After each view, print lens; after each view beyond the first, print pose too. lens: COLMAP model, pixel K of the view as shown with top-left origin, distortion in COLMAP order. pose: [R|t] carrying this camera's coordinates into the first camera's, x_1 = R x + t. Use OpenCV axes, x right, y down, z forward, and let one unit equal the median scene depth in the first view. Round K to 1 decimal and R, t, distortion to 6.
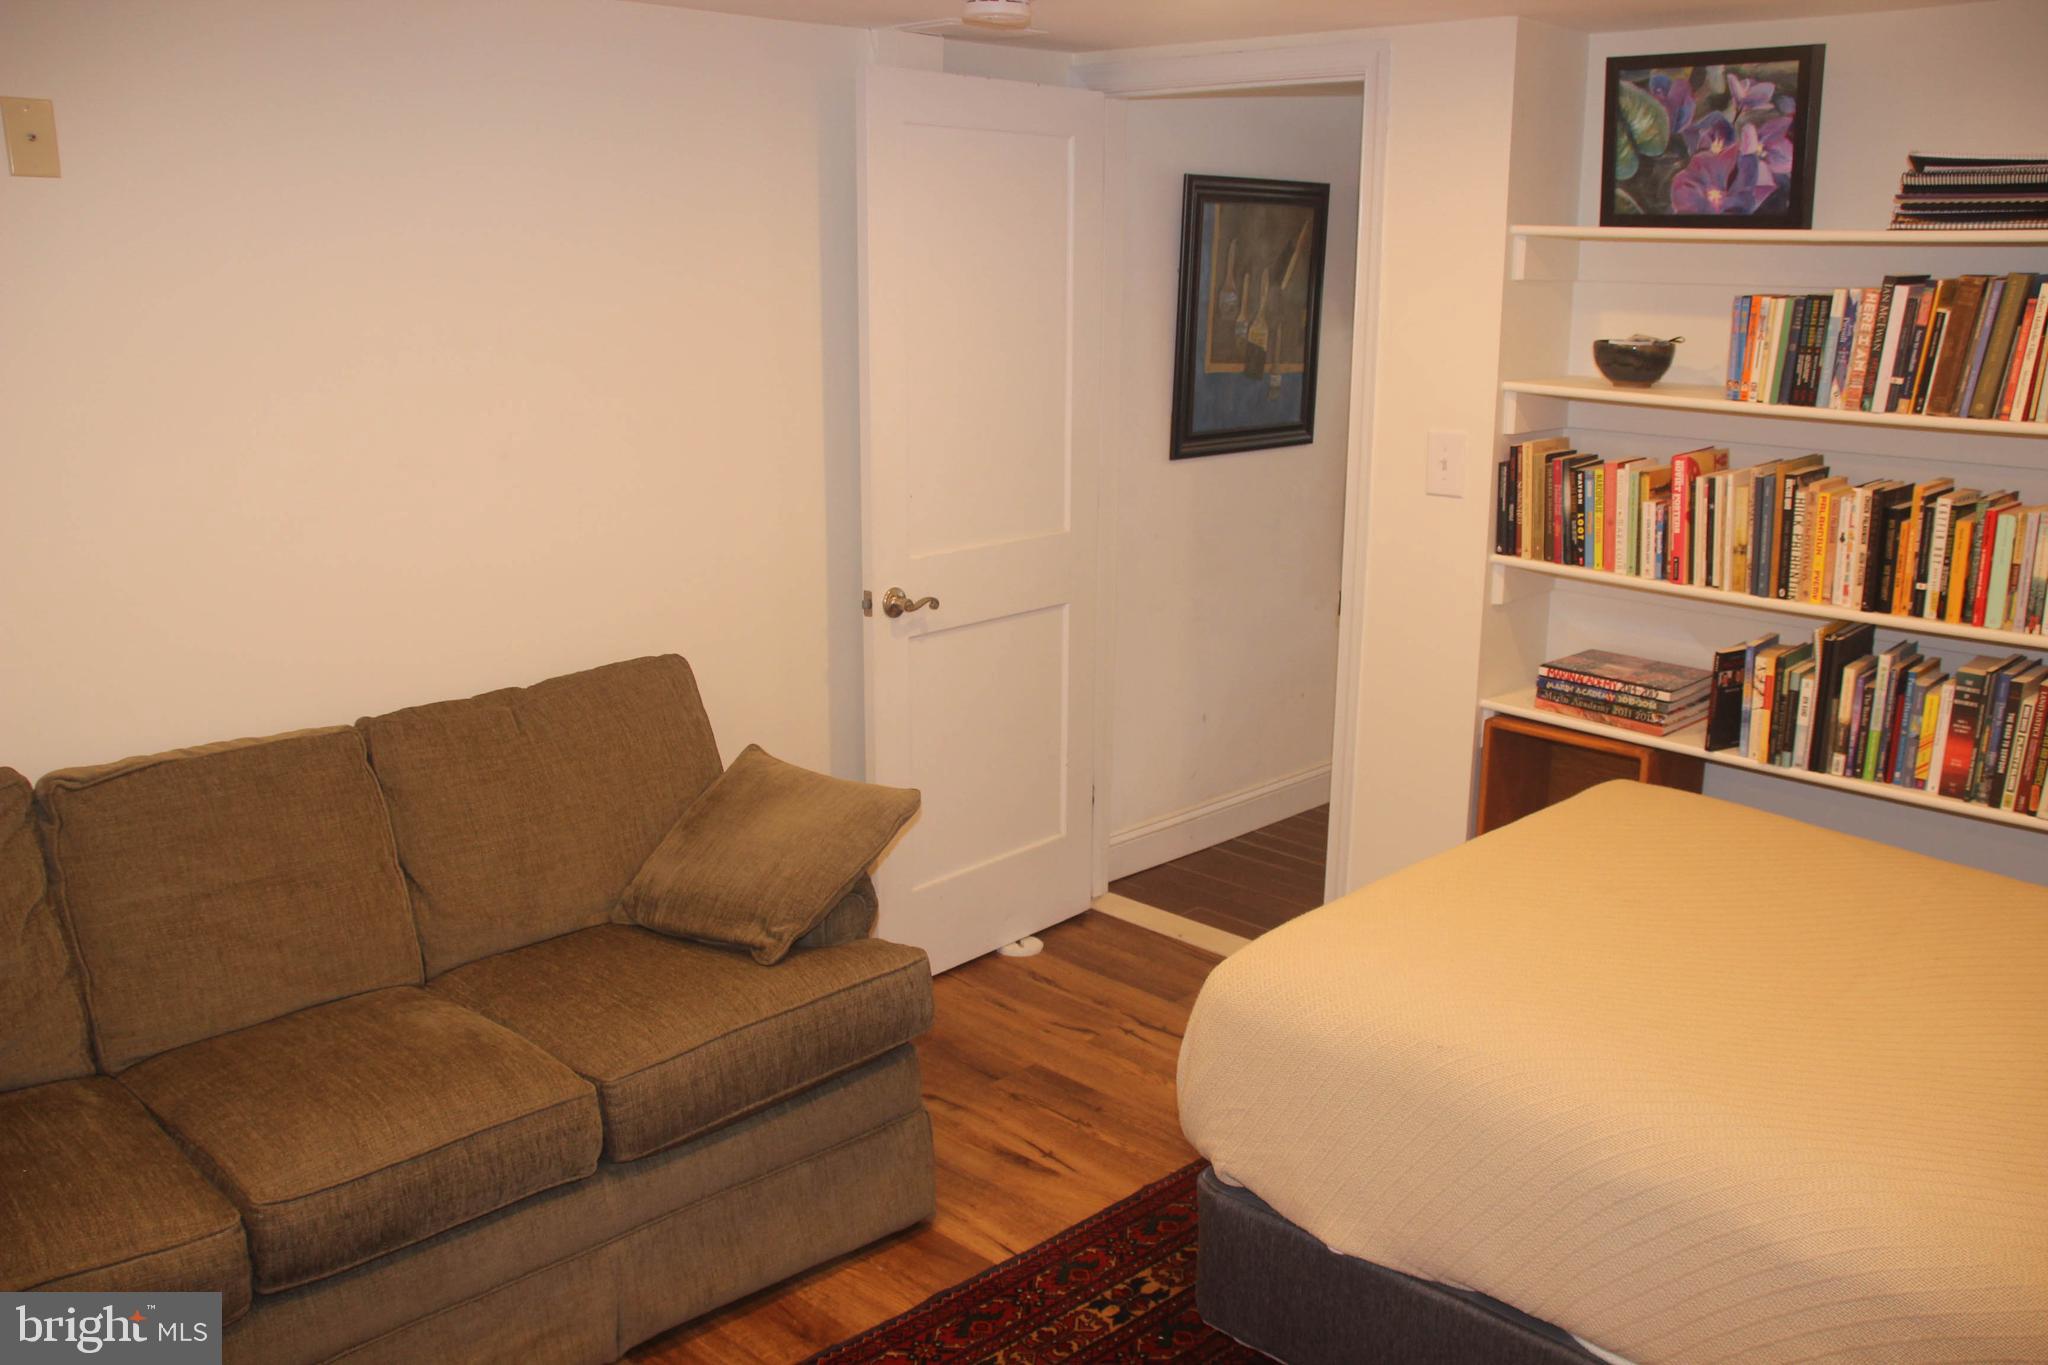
lens RADIAL K [[1743.8, 0, 1024.0], [0, 1743.8, 682.5], [0, 0, 1]] dist [-0.127807, 0.148127]
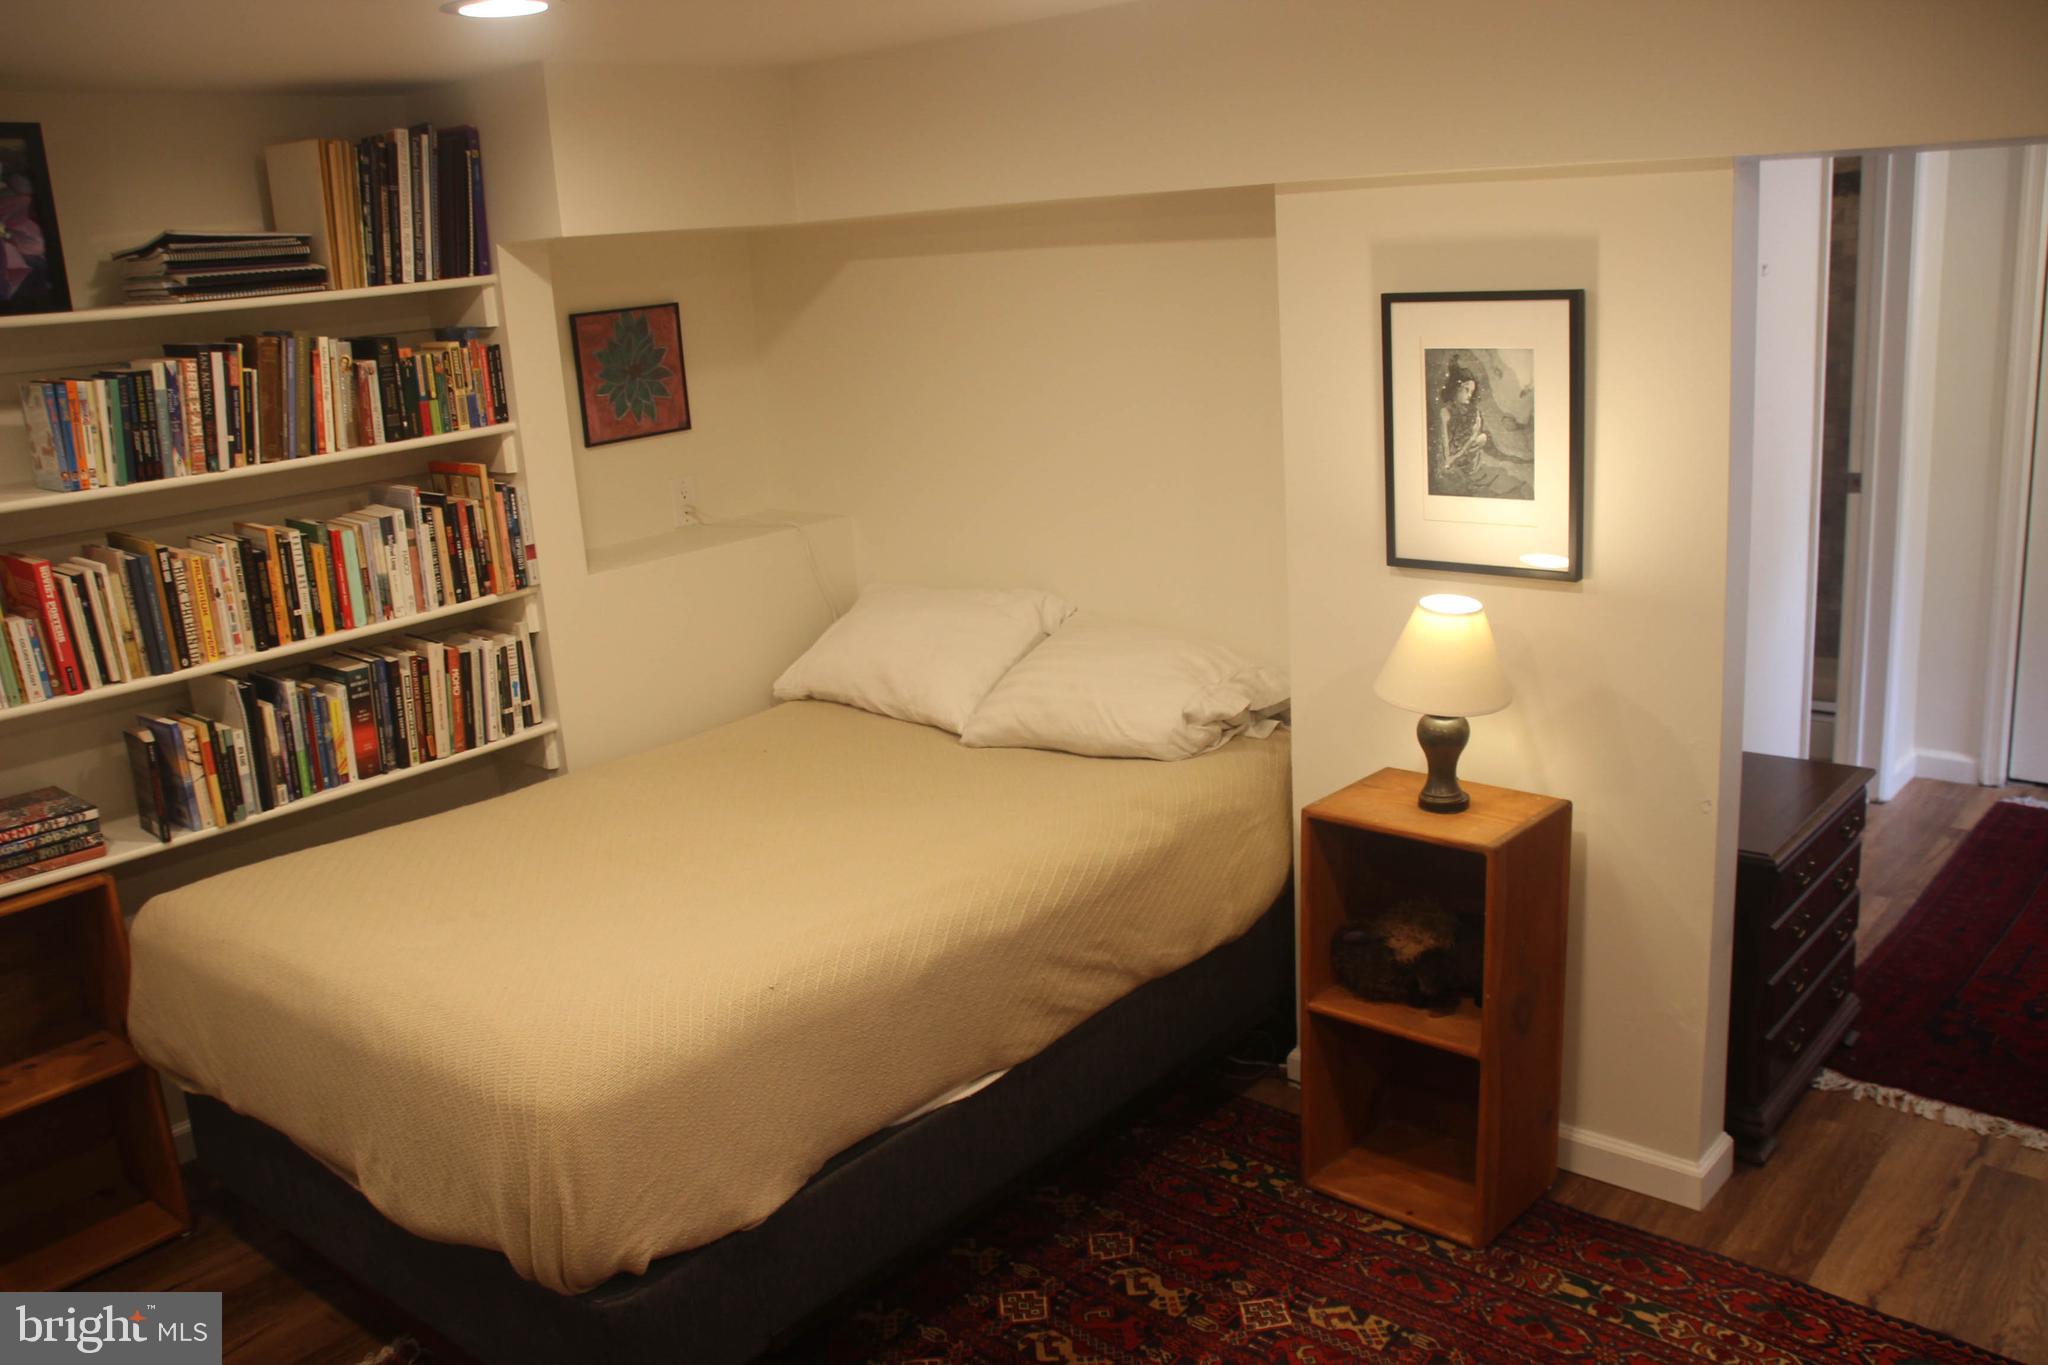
lens RADIAL K [[1743.8, 0, 1024.0], [0, 1743.8, 682.5], [0, 0, 1]] dist [-0.127807, 0.148127]
pose [[-0.074980, -0.251540, 0.964938, -0.589658], [0.302937, 0.916183, 0.262370, -0.160571], [-0.950056, 0.311988, 0.007506, 0.538555]]
